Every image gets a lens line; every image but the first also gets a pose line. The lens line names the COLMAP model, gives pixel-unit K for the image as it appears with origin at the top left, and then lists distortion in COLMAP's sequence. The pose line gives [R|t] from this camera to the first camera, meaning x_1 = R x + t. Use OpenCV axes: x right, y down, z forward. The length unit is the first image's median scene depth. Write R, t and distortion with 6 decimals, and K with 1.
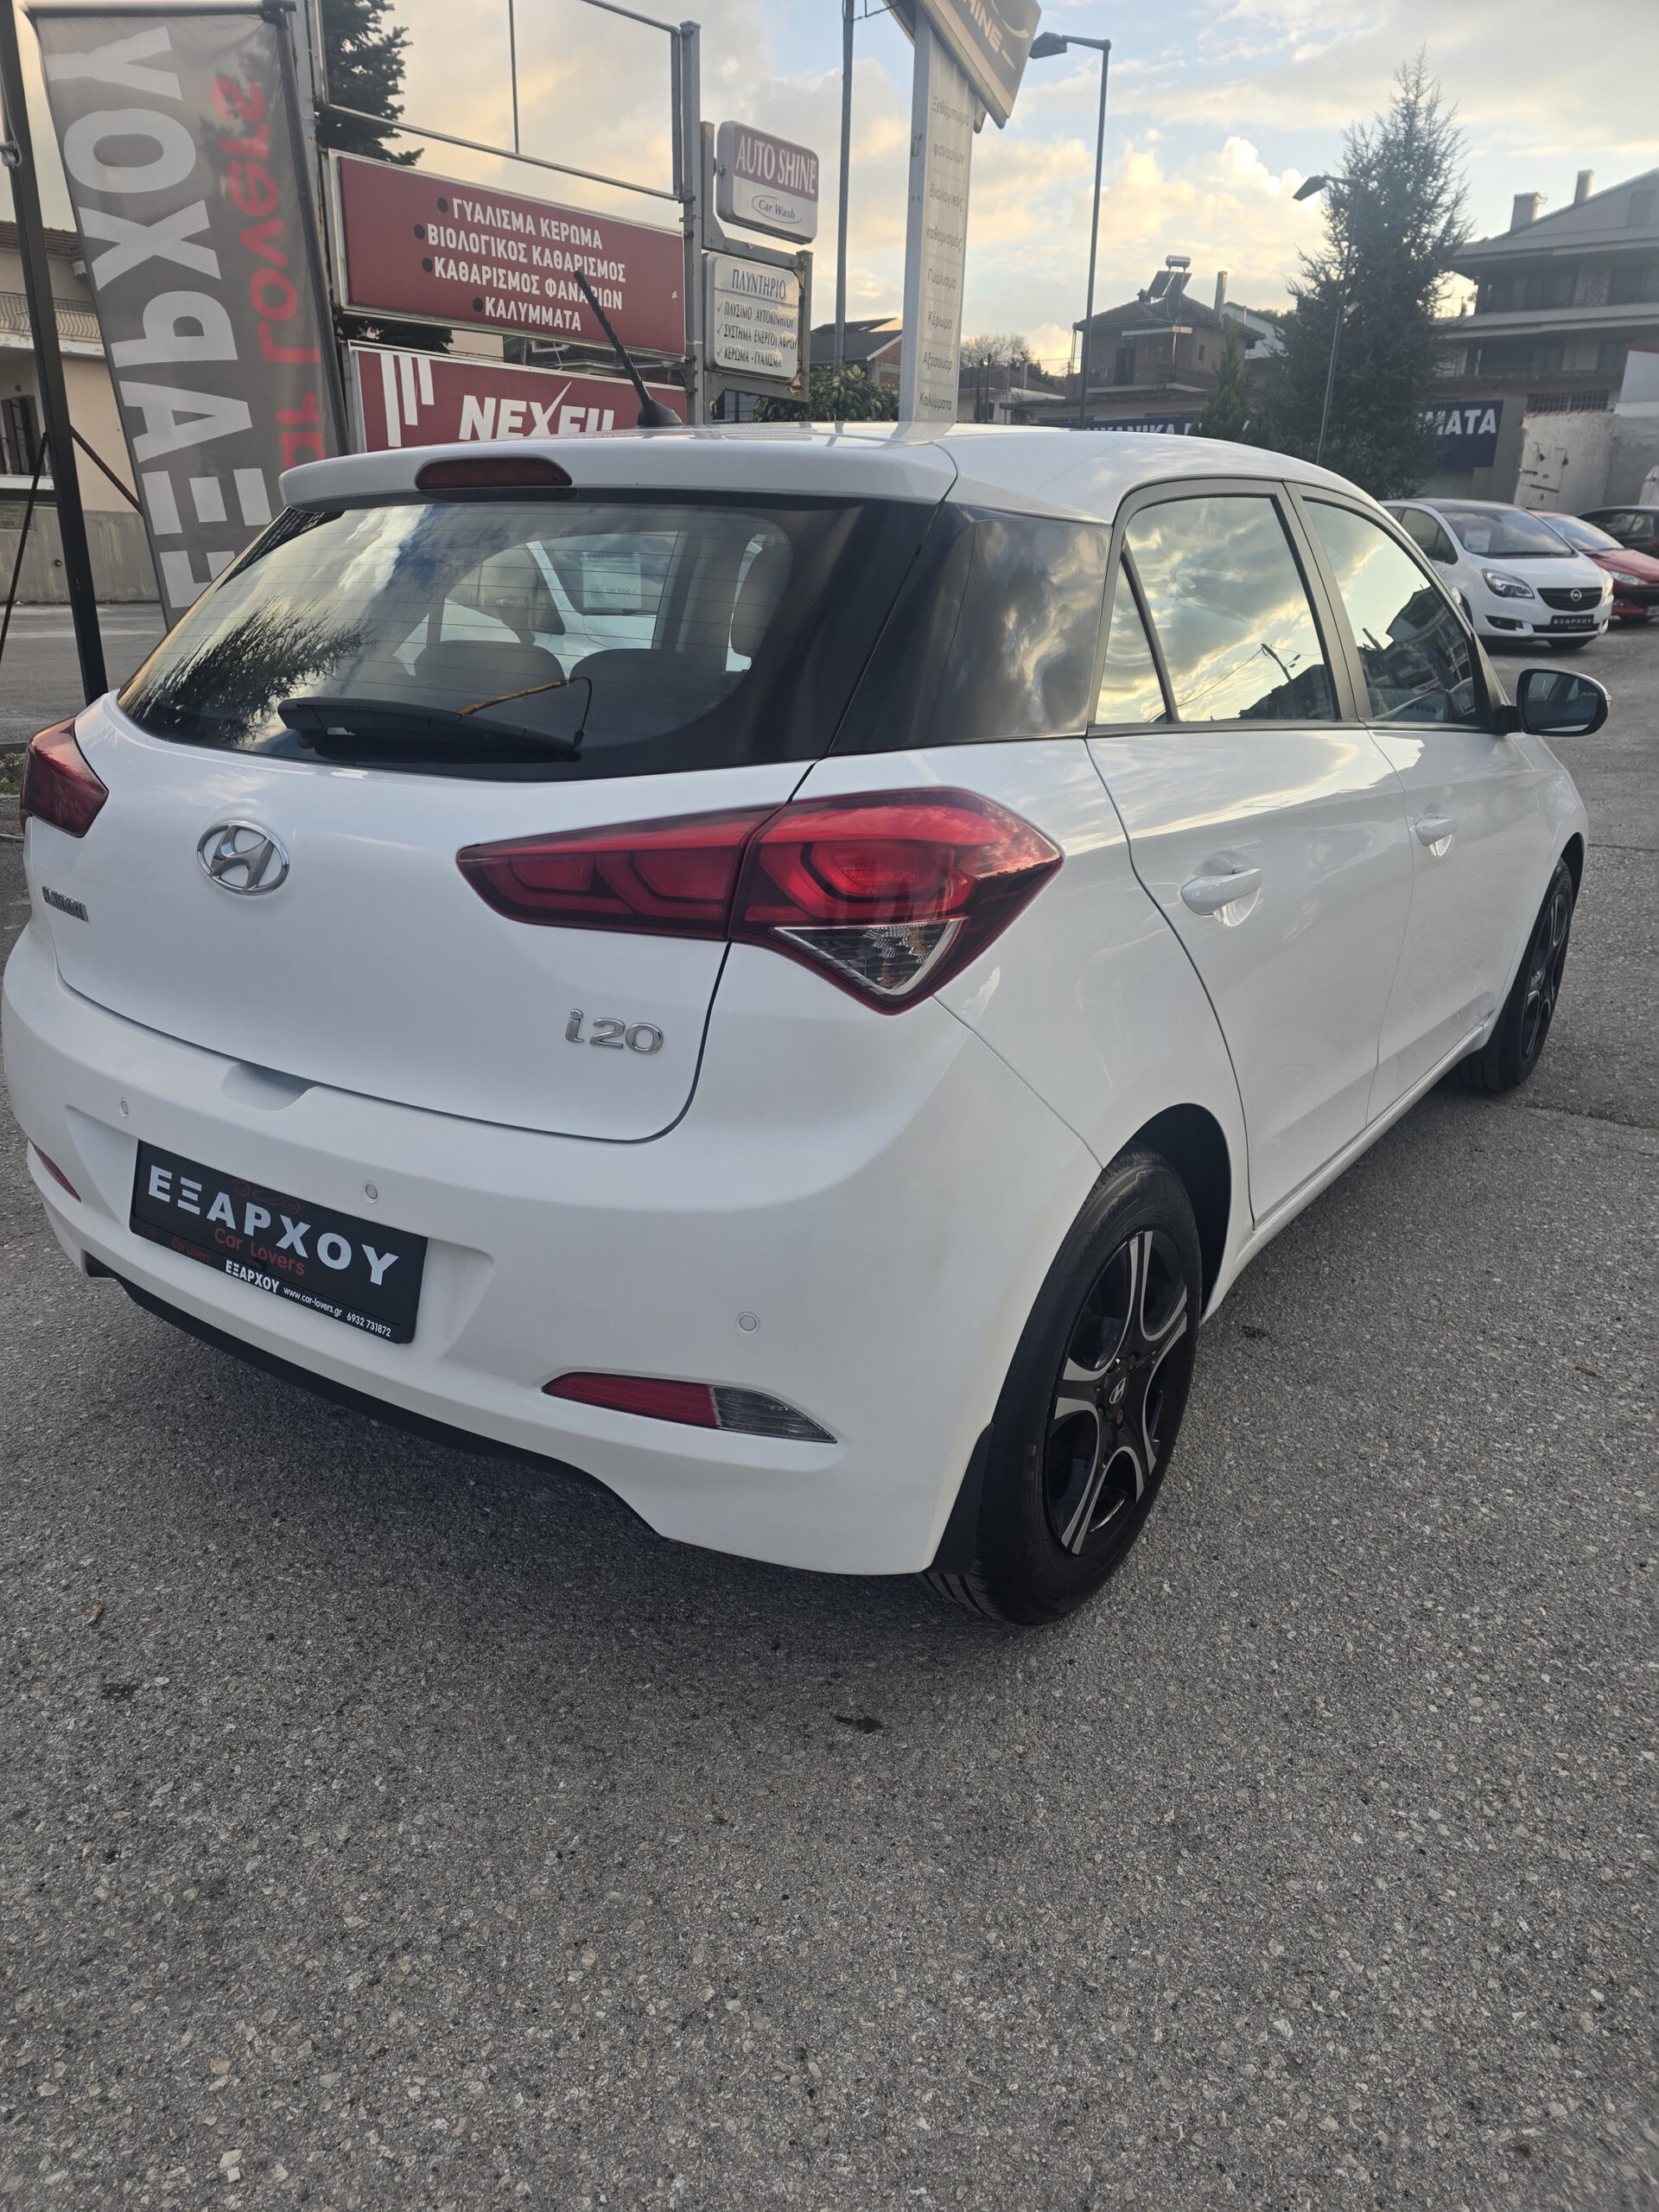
lens RADIAL K [[1519.7, 0, 815.0], [0, 1519.7, 1100.6], [0, 0, 1]] dist [0.078859, -0.093541]
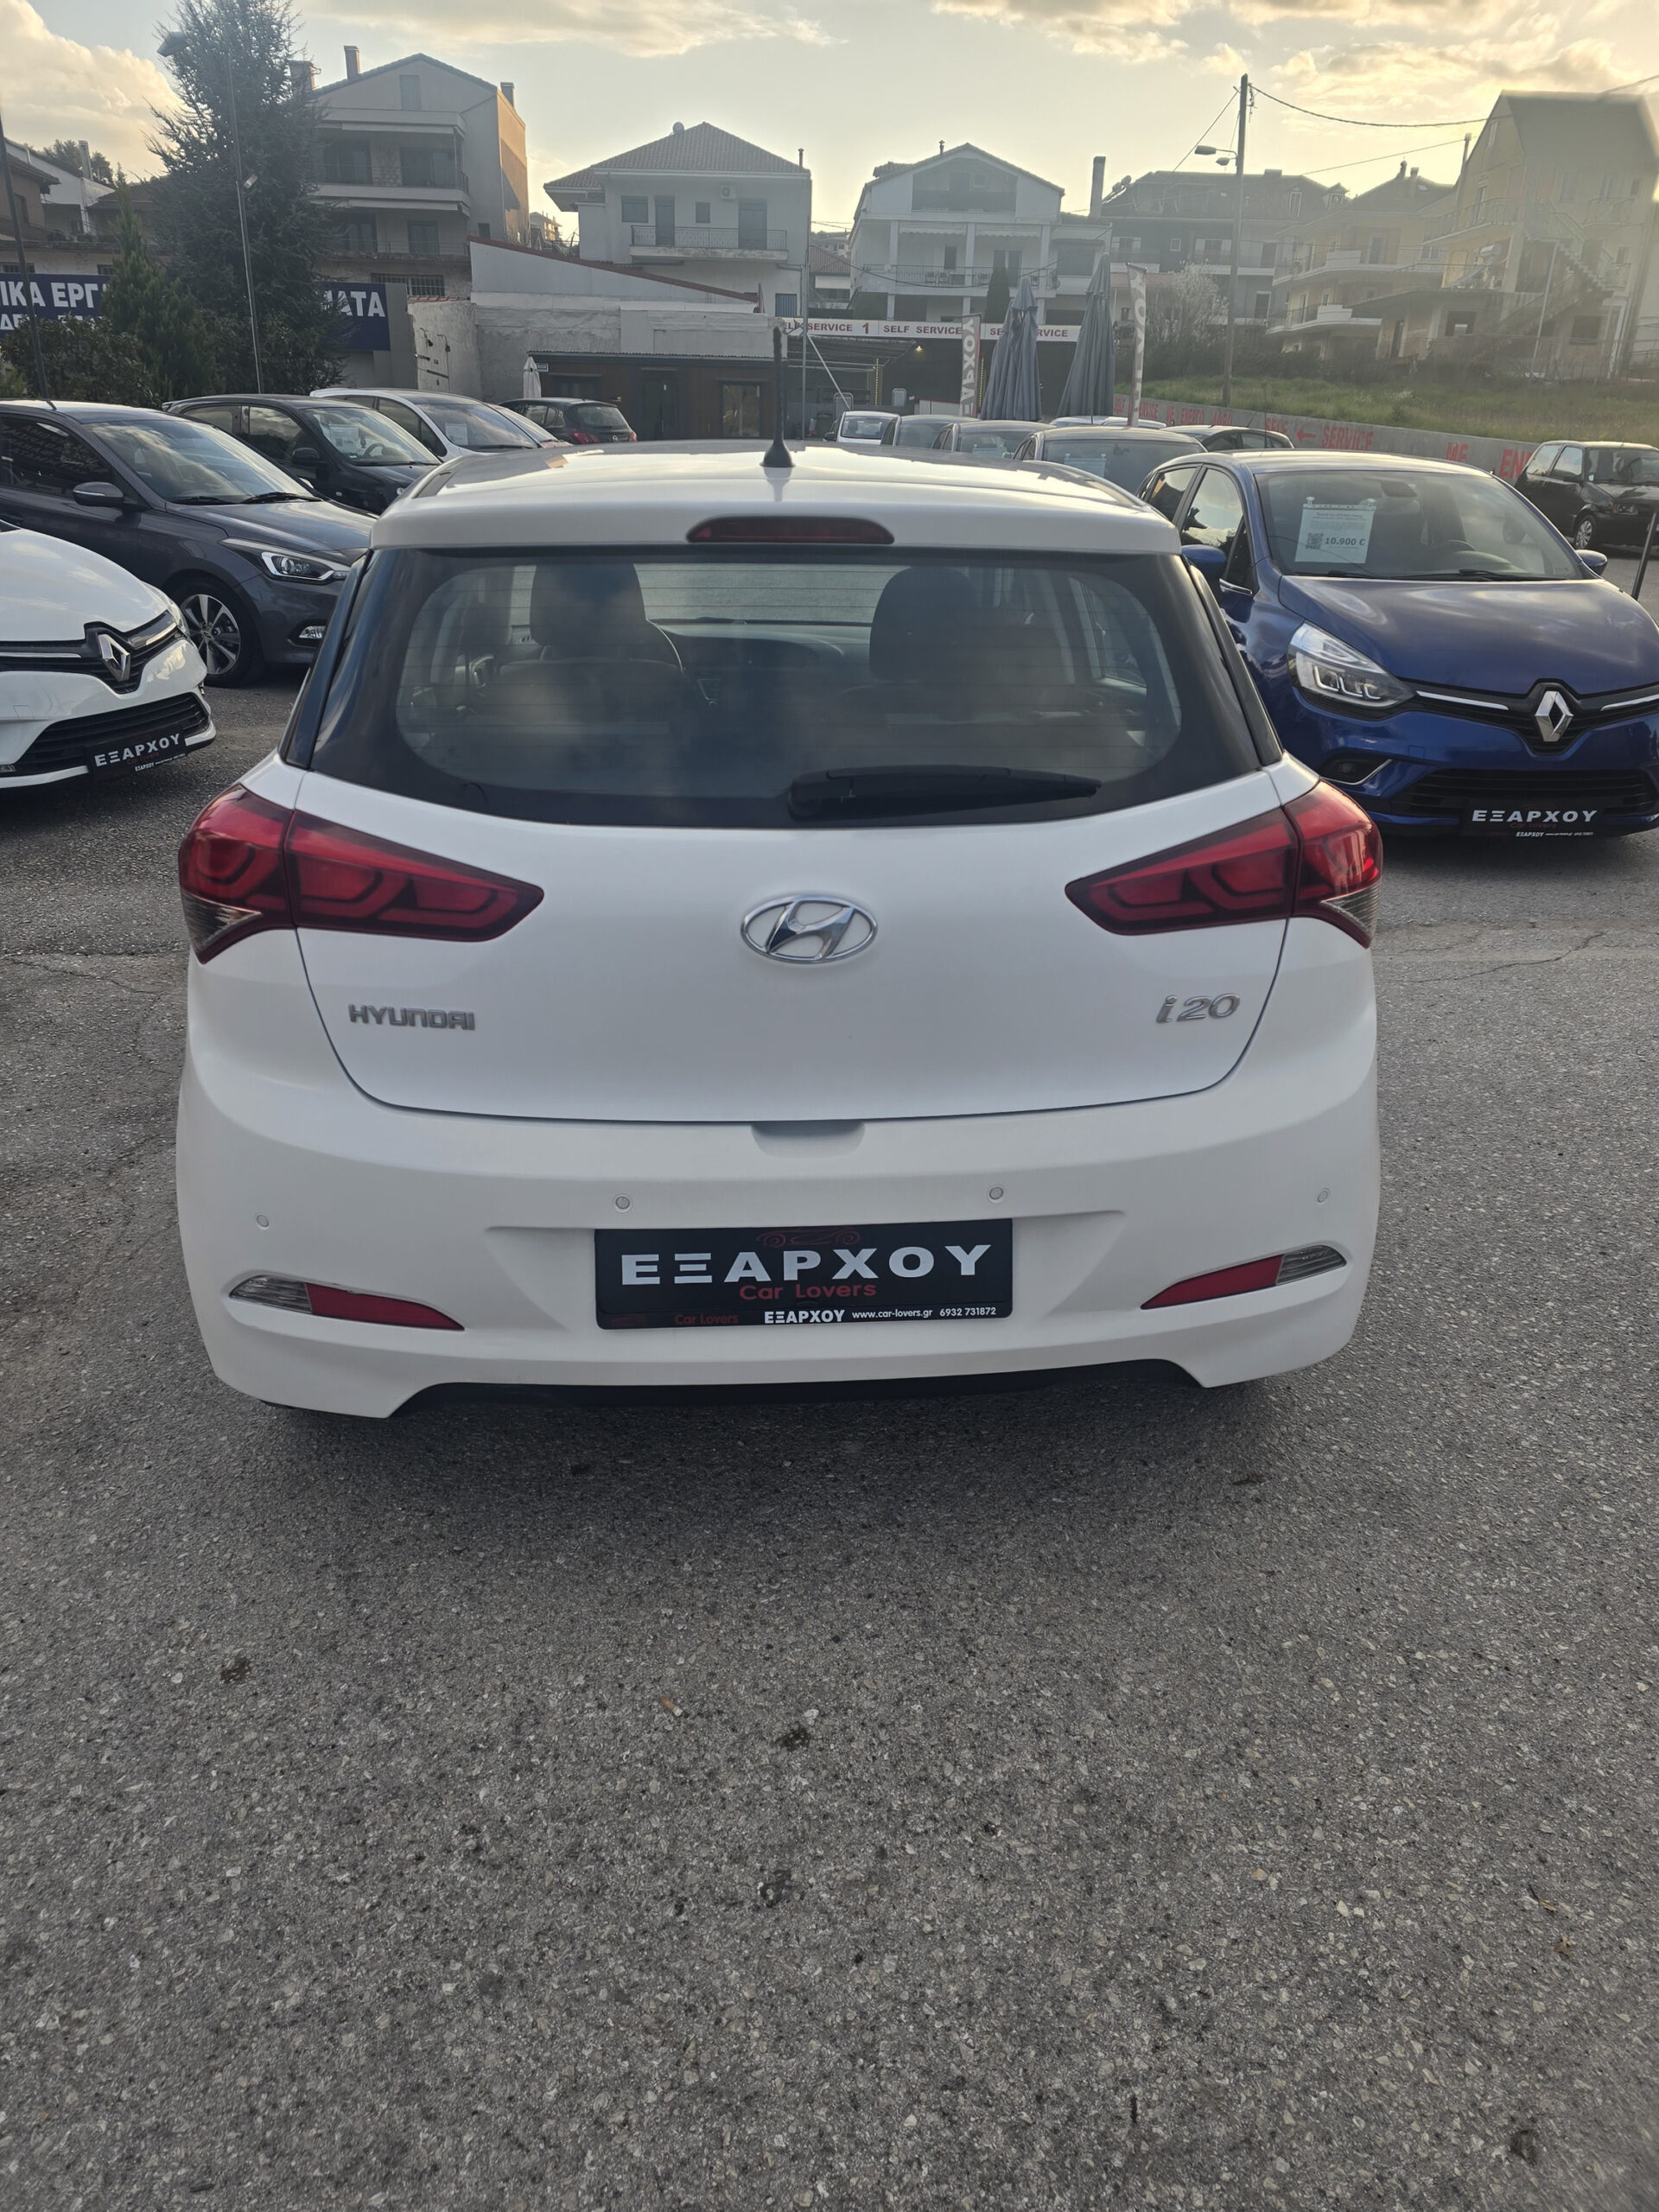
lens RADIAL K [[1531.1, 0, 834.3], [0, 1531.1, 1058.0], [0, 0, 1]] dist [0.061348, -0.063774]
pose [[0.763057, -0.234270, 0.602380, -0.924904], [0.203219, 0.971693, 0.120474, -0.177372], [-0.613552, 0.030487, 0.789066, 0.146129]]
